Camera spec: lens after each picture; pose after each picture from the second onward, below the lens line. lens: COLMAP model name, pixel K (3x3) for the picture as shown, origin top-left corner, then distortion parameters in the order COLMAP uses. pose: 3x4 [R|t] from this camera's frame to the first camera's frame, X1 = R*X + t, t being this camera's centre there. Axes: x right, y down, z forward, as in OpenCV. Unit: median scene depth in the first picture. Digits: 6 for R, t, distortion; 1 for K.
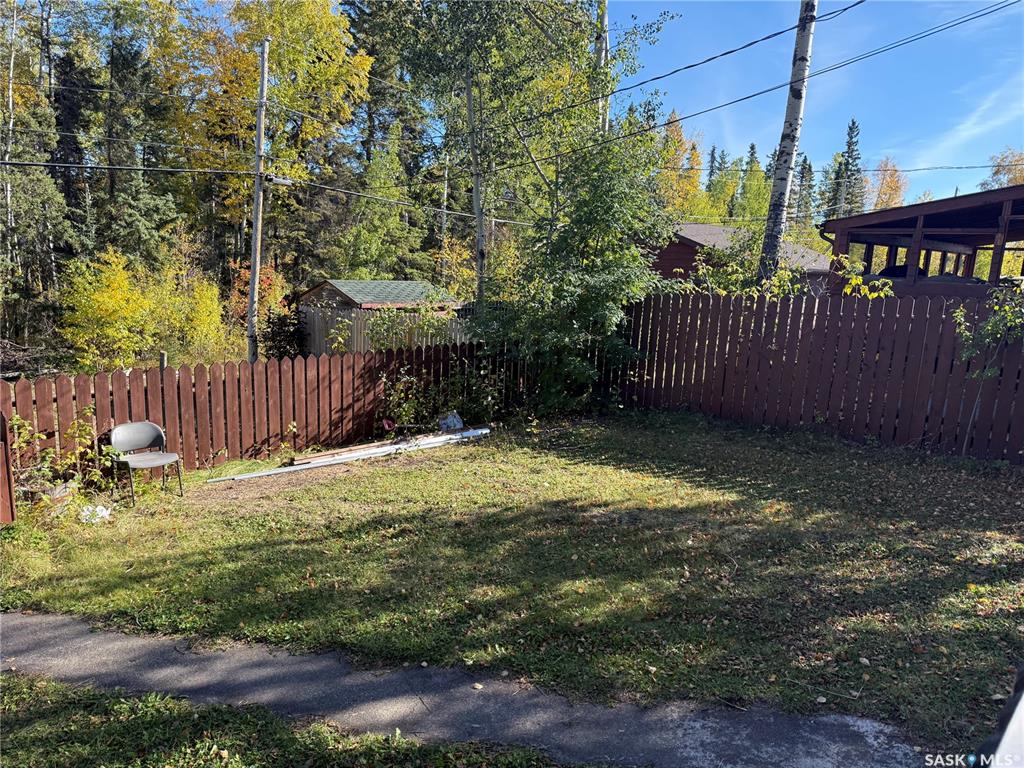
lens RADIAL K [[716.9, 0, 519.7], [0, 716.9, 388.6], [0, 0, 1]] dist [0.054096, -0.065168]
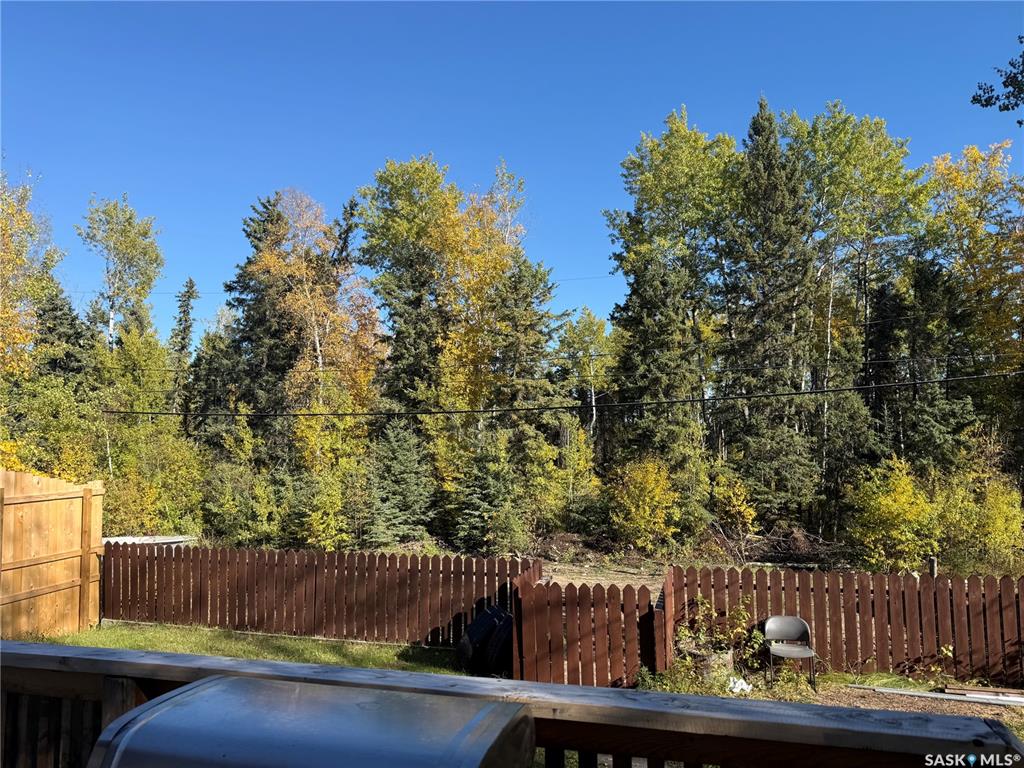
lens RADIAL K [[716.9, 0, 510.0], [0, 716.9, 387.1], [0, 0, 1]] dist [0.054096, -0.065168]
pose [[0.479655, -0.110848, -0.870427, 0.258135], [-0.128428, 0.972437, -0.194610, -0.022695], [0.868008, 0.205133, 0.452198, -0.000678]]
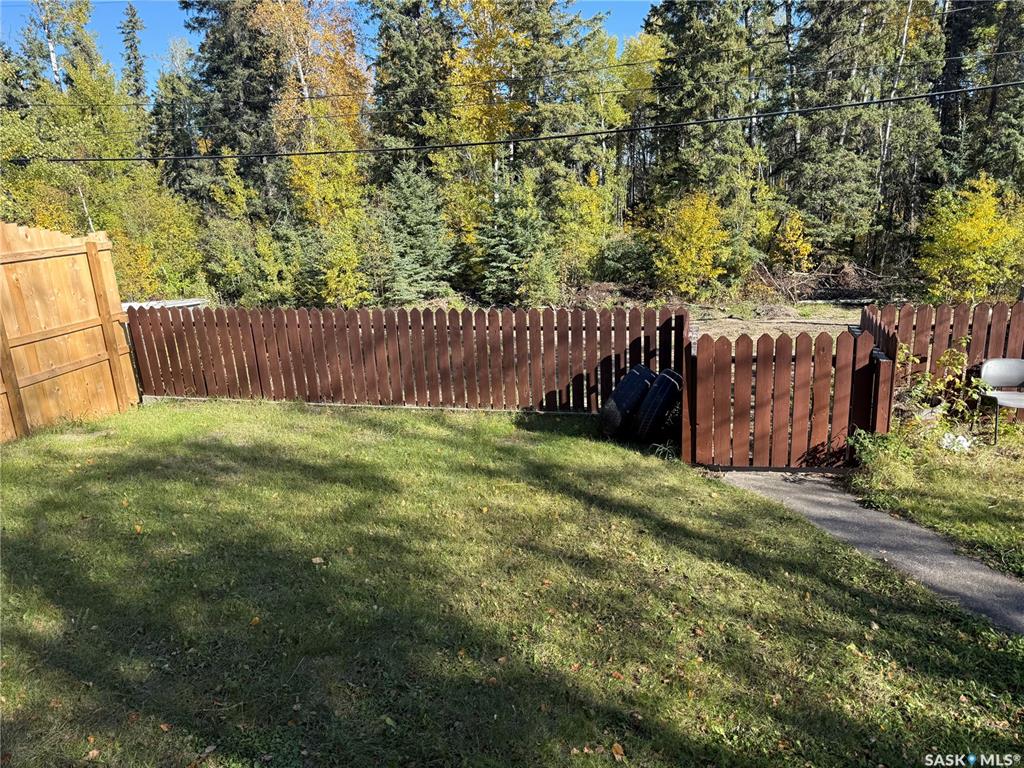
lens RADIAL K [[716.9, 0, 513.1], [0, 716.9, 395.6], [0, 0, 1]] dist [0.054096, -0.065168]
pose [[0.497982, 0.173421, -0.849670, -0.031268], [-0.085675, 0.984845, 0.150797, 0.005545], [0.862945, -0.002299, 0.505293, -0.033376]]
